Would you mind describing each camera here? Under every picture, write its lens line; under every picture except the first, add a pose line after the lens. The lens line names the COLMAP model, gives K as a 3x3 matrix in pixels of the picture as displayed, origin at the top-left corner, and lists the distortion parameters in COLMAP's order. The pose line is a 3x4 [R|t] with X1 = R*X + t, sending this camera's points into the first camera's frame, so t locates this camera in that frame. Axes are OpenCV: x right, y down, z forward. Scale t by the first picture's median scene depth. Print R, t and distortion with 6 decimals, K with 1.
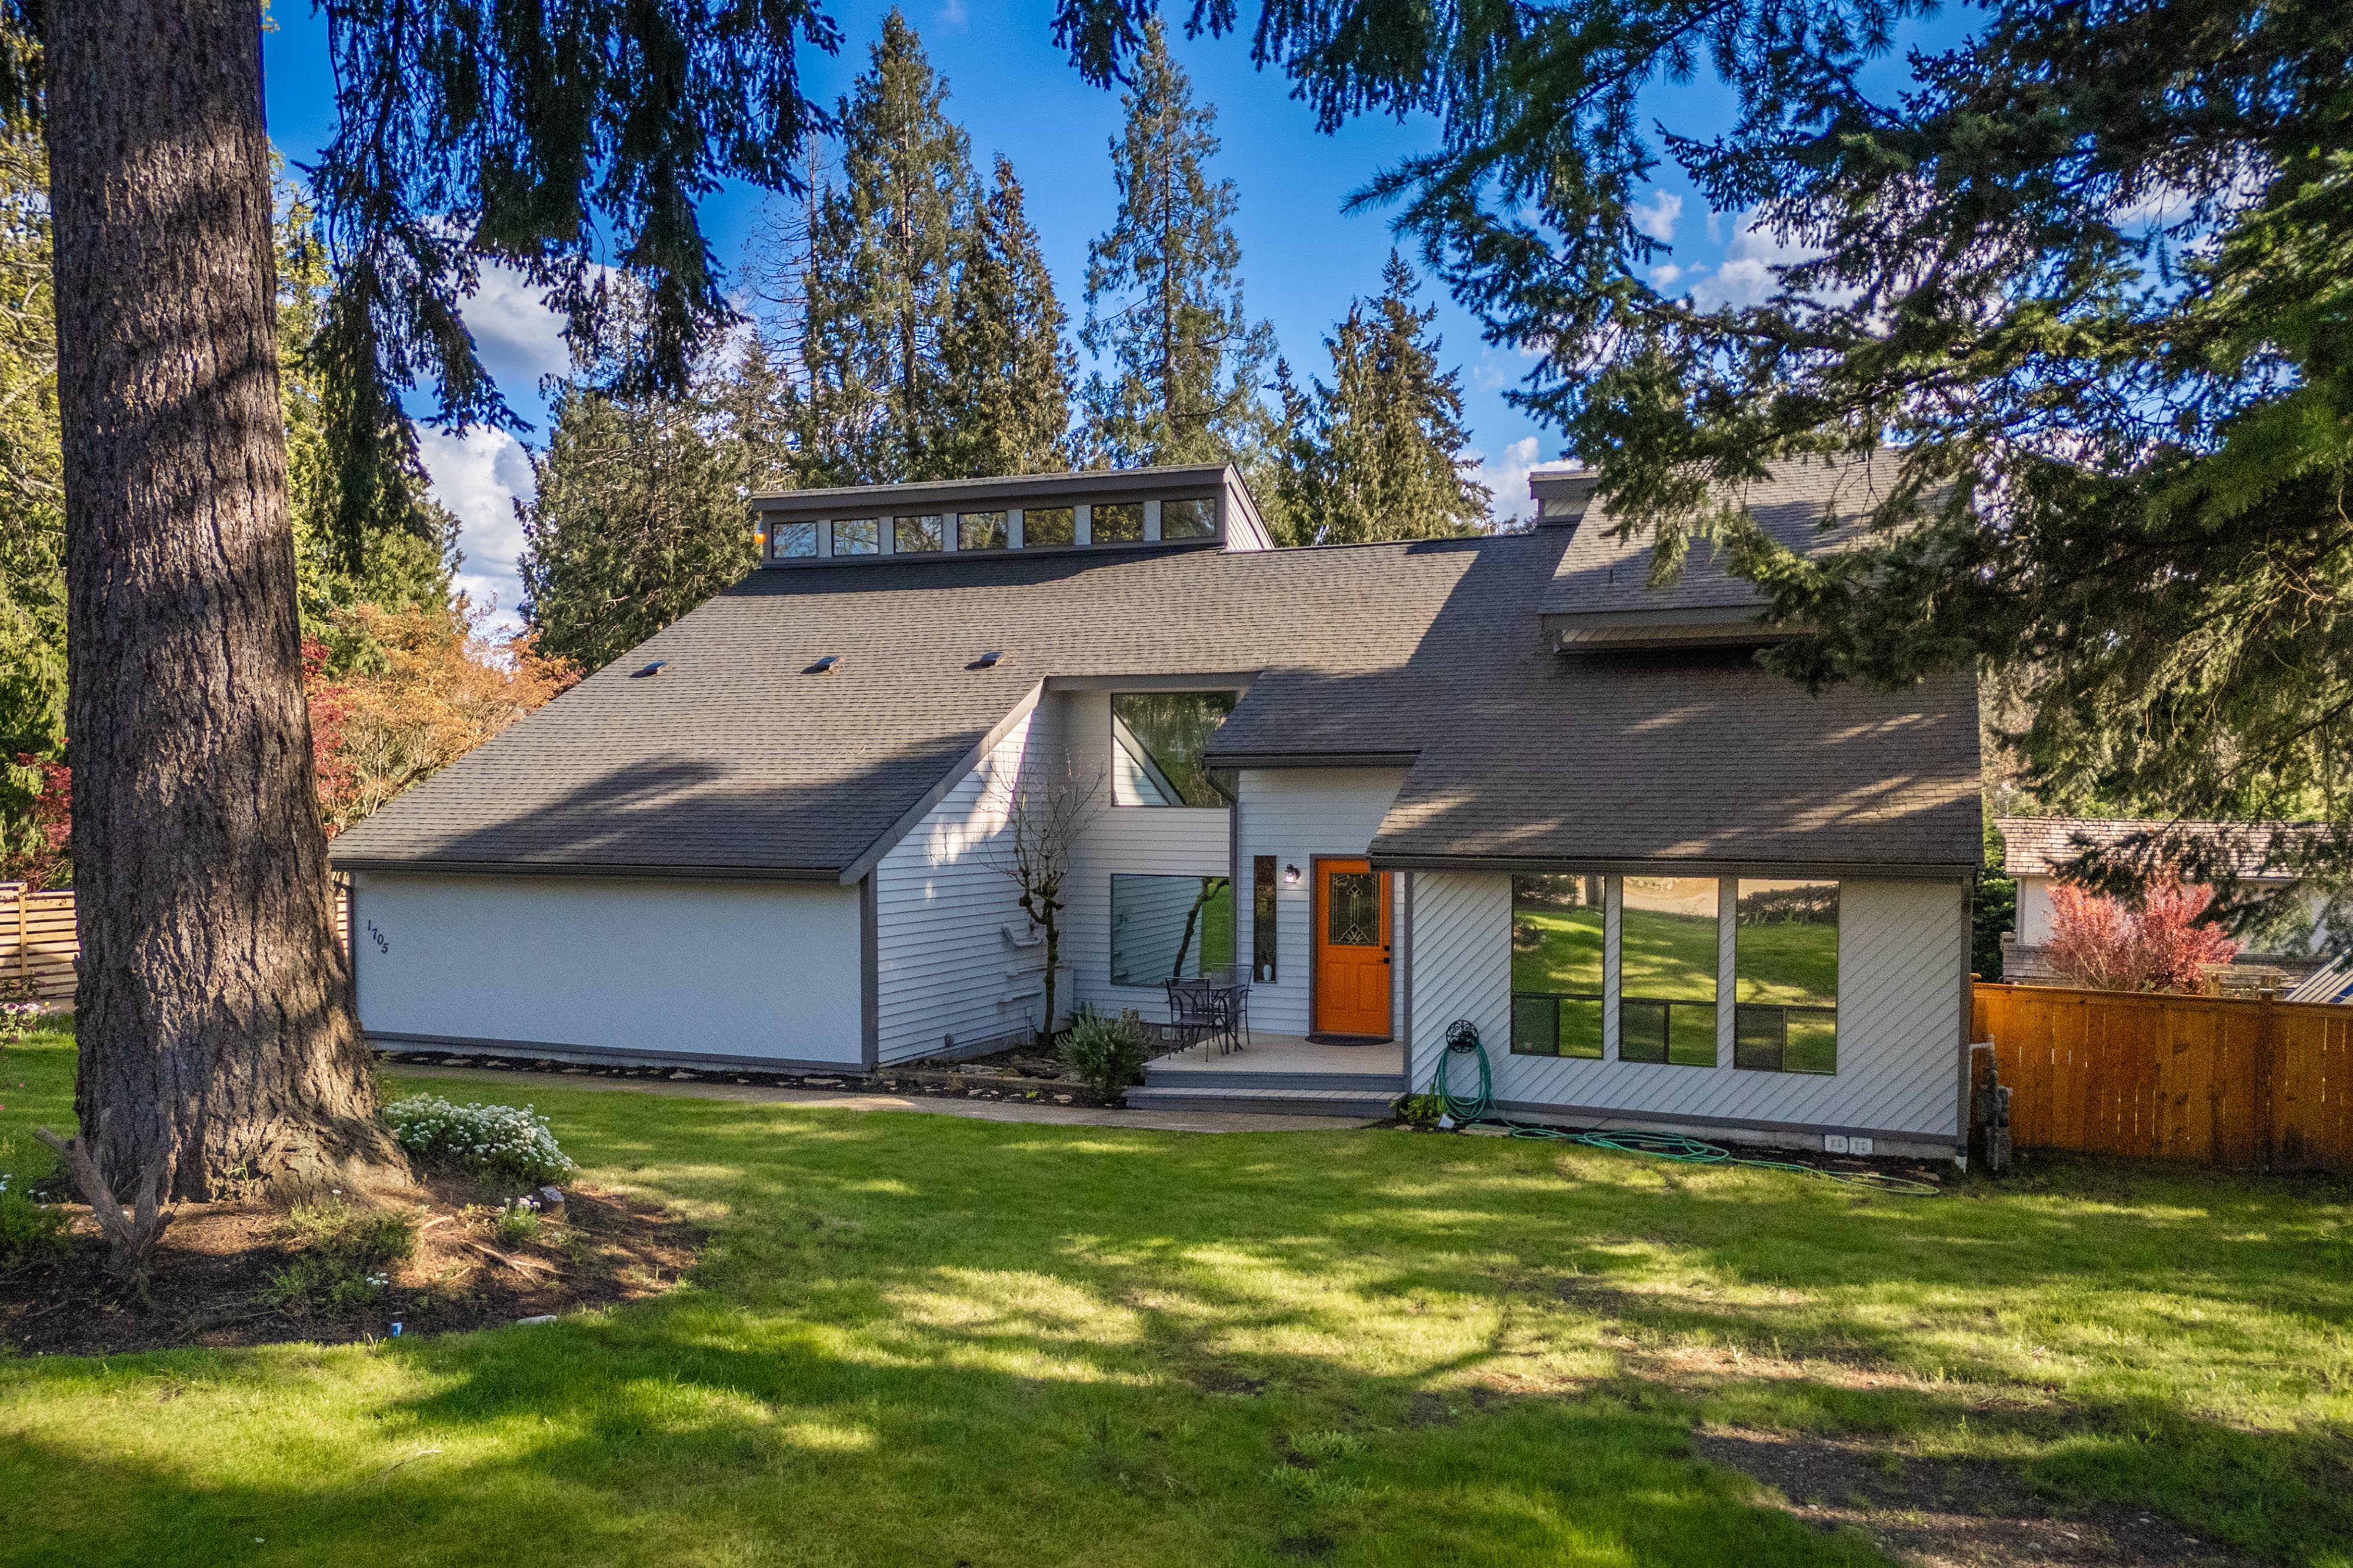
lens RADIAL K [[1649.7, 0, 1212.0], [0, 1649.7, 895.1], [0, 0, 1]] dist [-0.002739, -0.002422]
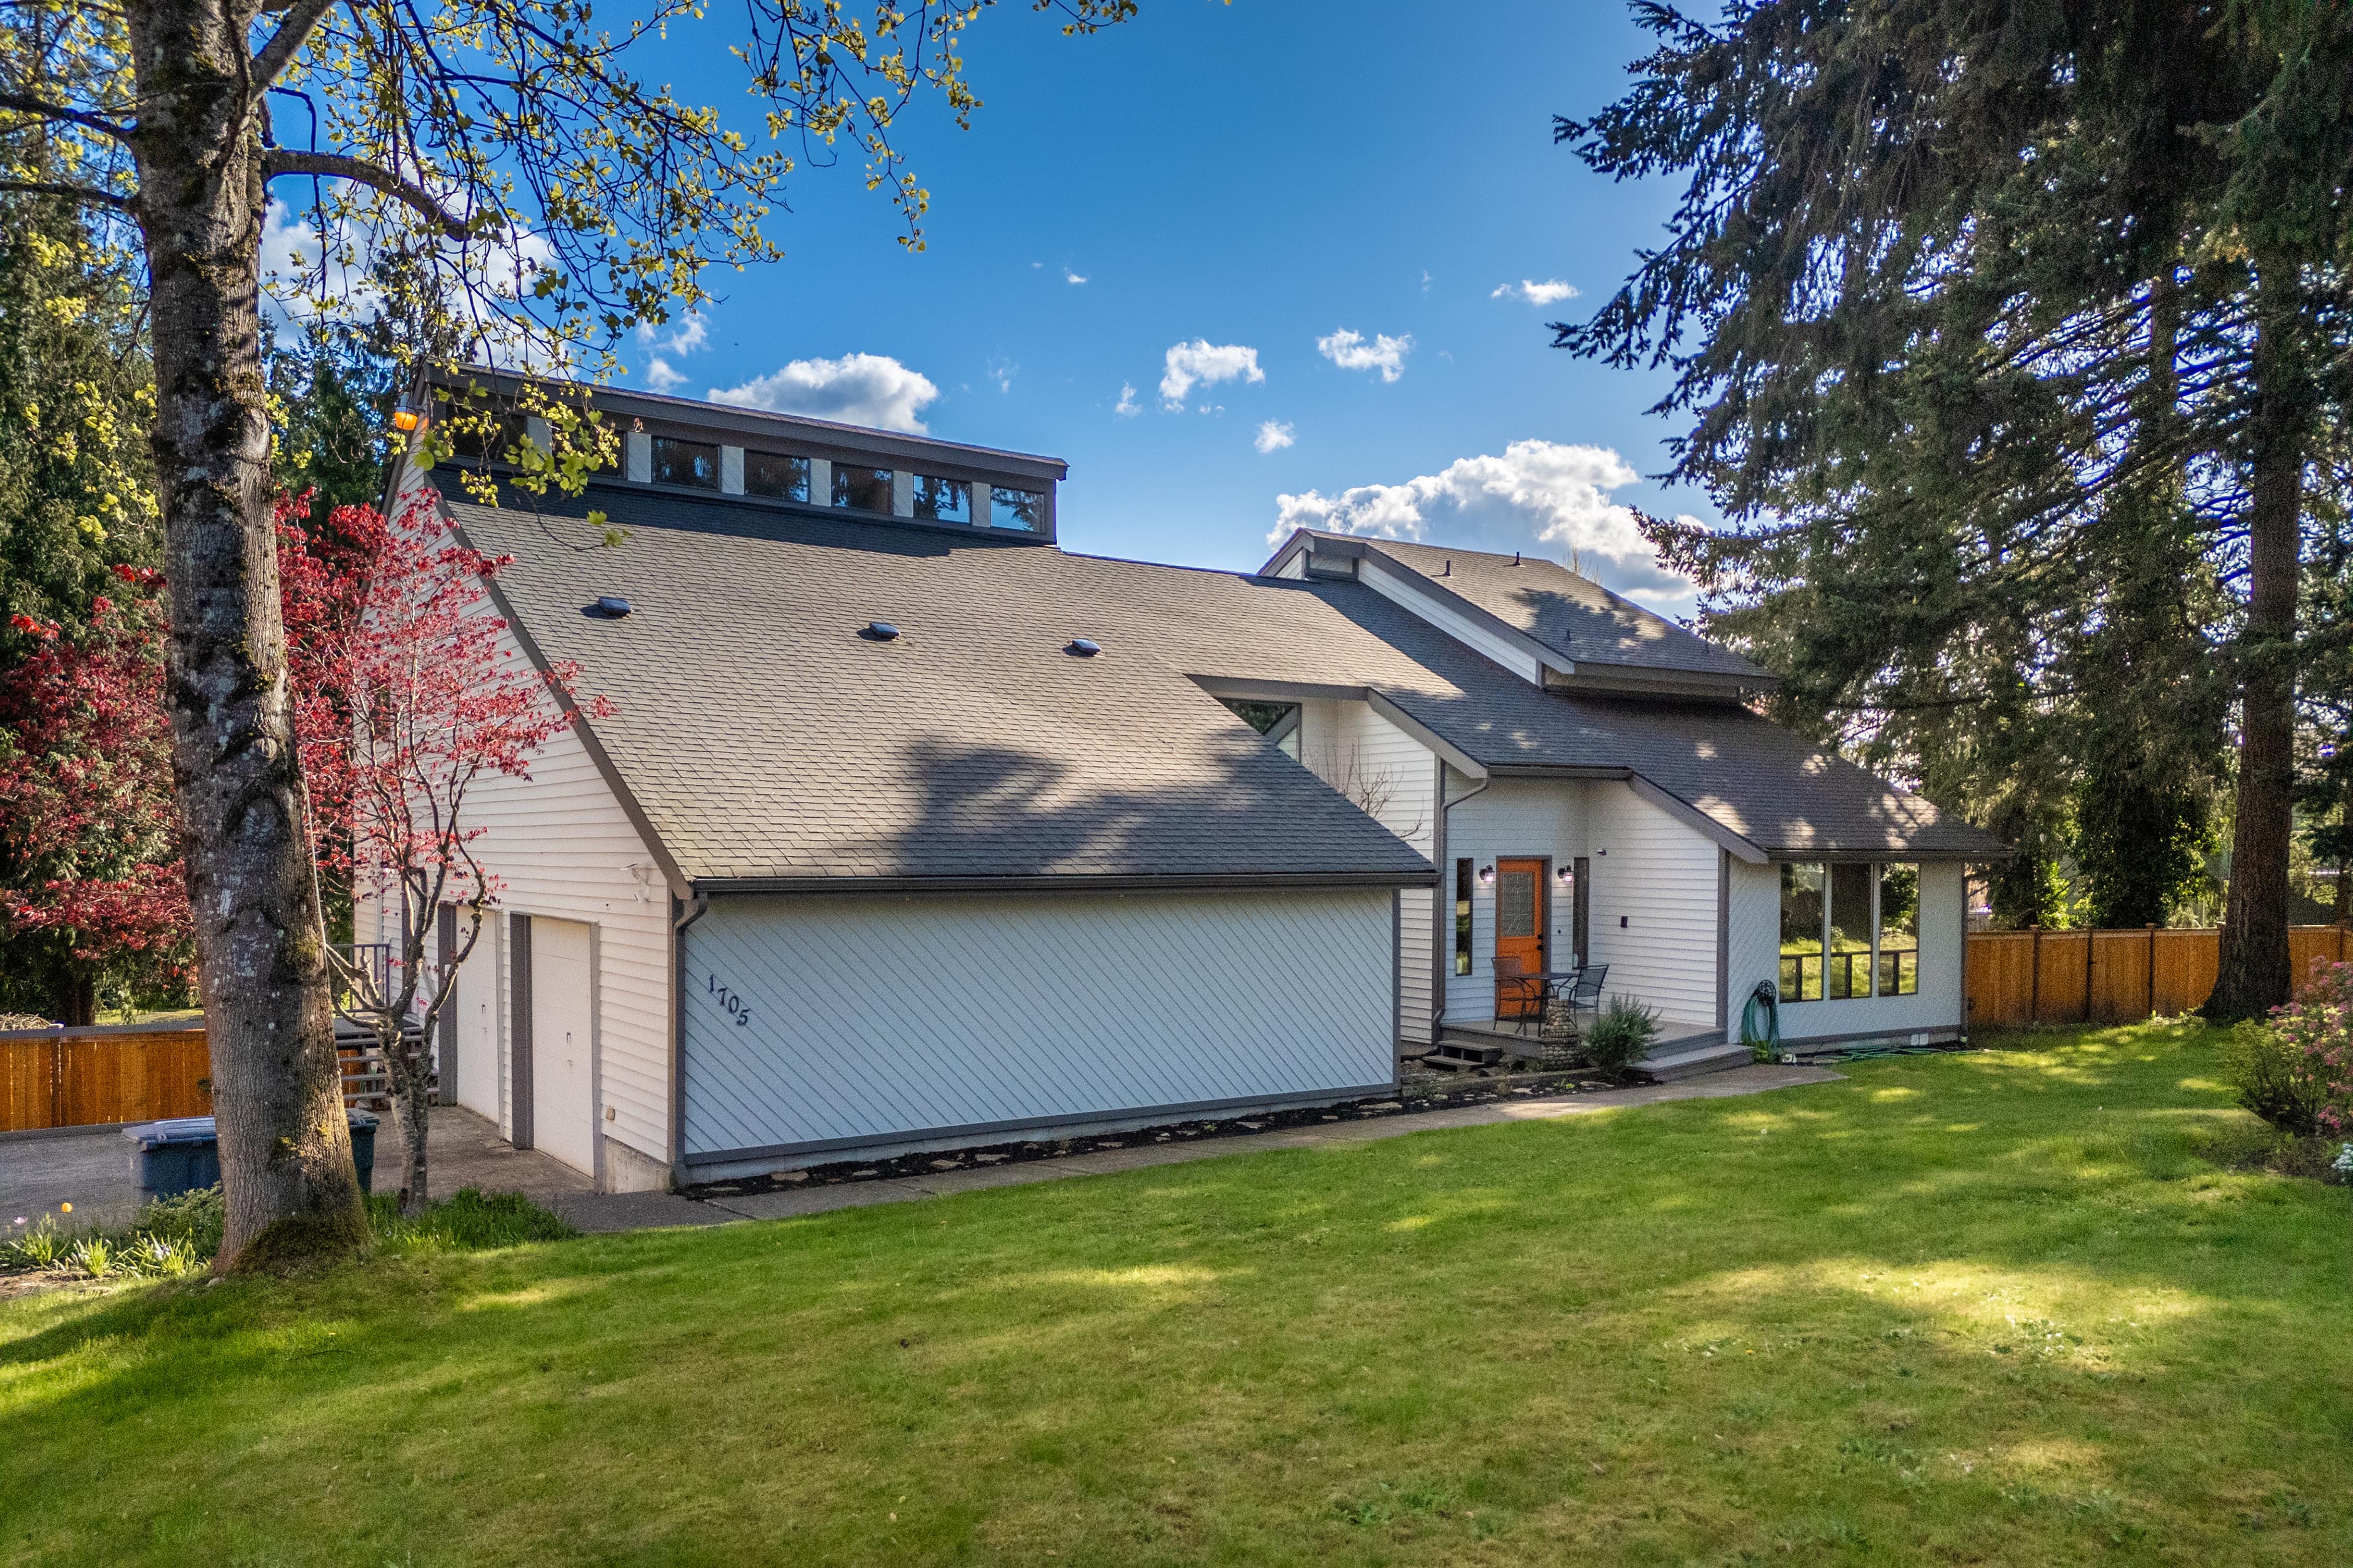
lens RADIAL K [[1649.7, 0, 1212.0], [0, 1649.7, 895.1], [0, 0, 1]] dist [-0.002739, -0.002422]
pose [[0.551959, -0.022334, 0.833572, -0.973611], [0.034933, 0.999383, 0.003646, -0.010847], [-0.833139, 0.027107, 0.552399, 0.524561]]
